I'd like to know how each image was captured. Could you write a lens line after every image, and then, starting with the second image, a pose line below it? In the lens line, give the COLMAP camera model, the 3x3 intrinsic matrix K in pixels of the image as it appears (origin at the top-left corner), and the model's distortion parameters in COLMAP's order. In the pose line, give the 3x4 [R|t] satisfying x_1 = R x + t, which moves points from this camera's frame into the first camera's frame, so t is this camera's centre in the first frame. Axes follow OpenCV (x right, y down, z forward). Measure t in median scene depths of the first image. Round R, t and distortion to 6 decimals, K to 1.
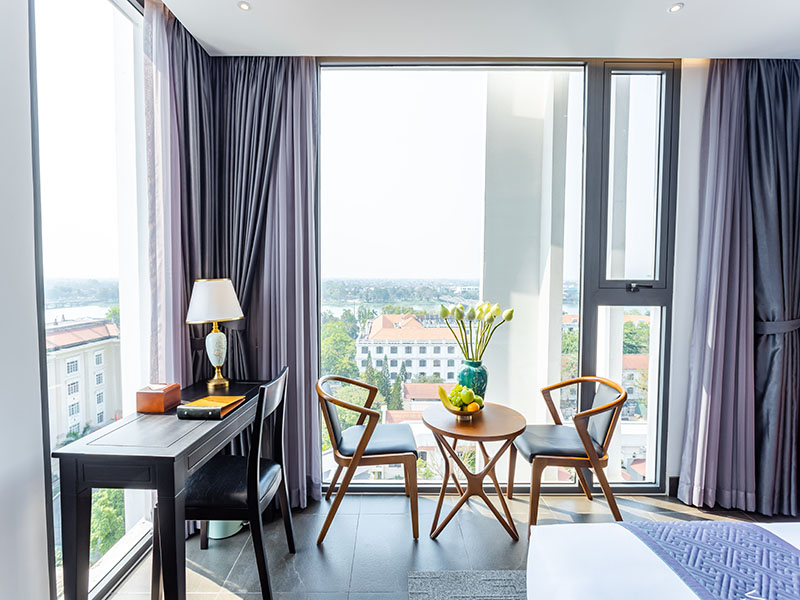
lens RADIAL K [[392.1, 0, 397.7], [0, 392.1, 293.5], [0, 0, 1]] dist [-0.011774, 0.003811]
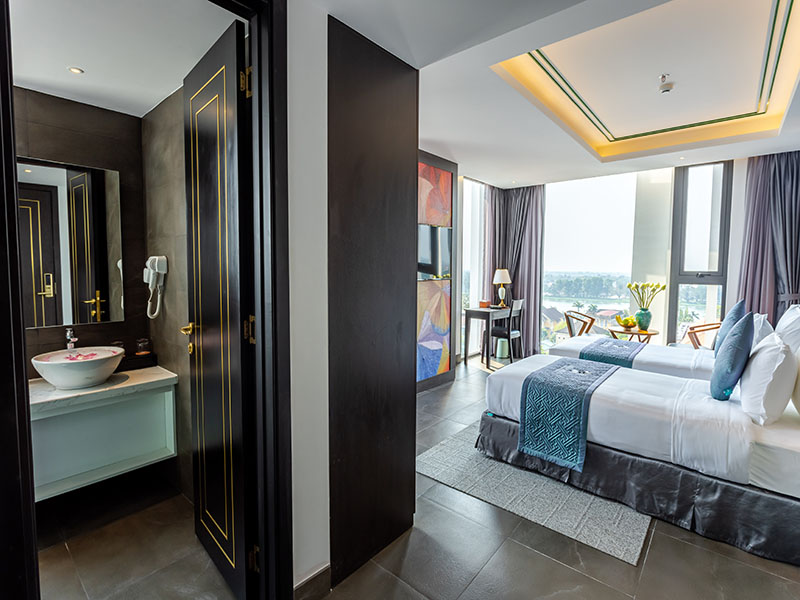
lens RADIAL K [[392.1, 0, 399.2], [0, 392.1, 290.9], [0, 0, 1]] dist [-0.011774, 0.003811]
pose [[0.753467, 0.041298, -0.656187, 0.818227], [-0.034546, 0.999133, 0.023215, 0.076941], [0.656577, 0.005177, 0.754241, -1.592776]]
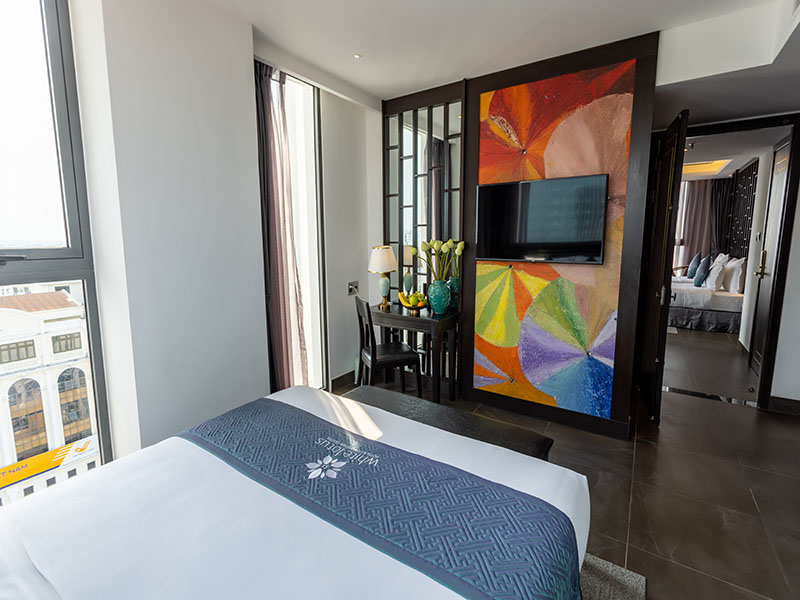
lens RADIAL K [[376.7, 0, 400.0], [0, 376.7, 292.4], [0, 0, 1]] dist [-0.002748, 0.000428]
pose [[0.826736, 0.064741, -0.558853, 0.530459], [-0.012287, 0.995197, 0.097114, 0.160576], [0.562456, -0.073421, 0.823561, -3.742379]]
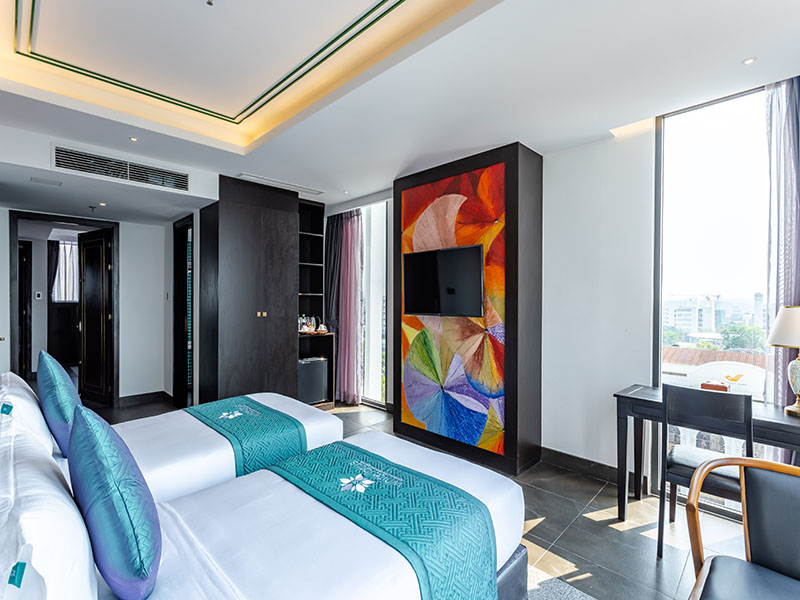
lens RADIAL K [[376.7, 0, 397.5], [0, 376.7, 298.8], [0, 0, 1]] dist [-0.002748, 0.000428]
pose [[-0.707187, -0.008780, -0.706972, 0.873306], [-0.039419, 0.998857, 0.027026, -0.035603], [0.705926, 0.046980, -0.706725, 0.880741]]
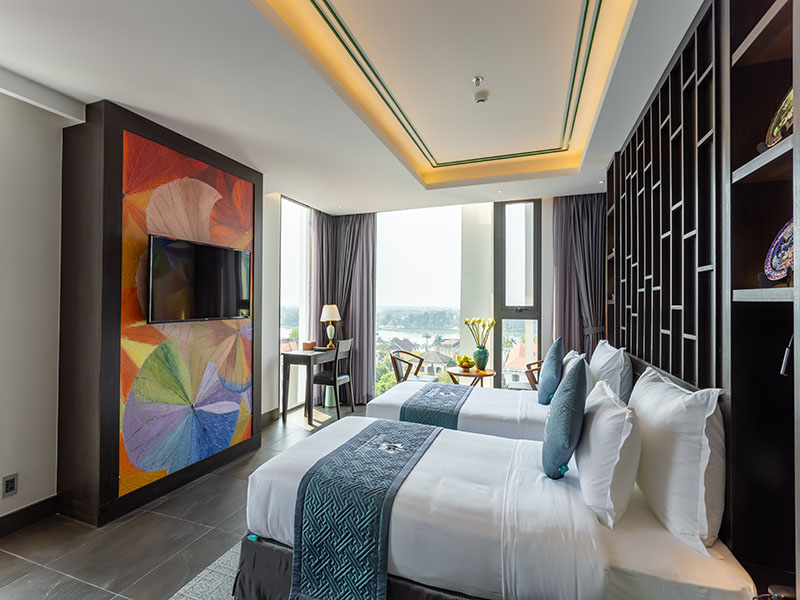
lens RADIAL K [[376.7, 0, 398.1], [0, 376.7, 299.1], [0, 0, 1]] dist [-0.002748, 0.000428]
pose [[0.934675, -0.001909, -0.355499, 0.768433], [-0.019225, 0.998251, -0.055906, 0.052785], [0.354984, 0.059088, 0.933003, -1.073708]]
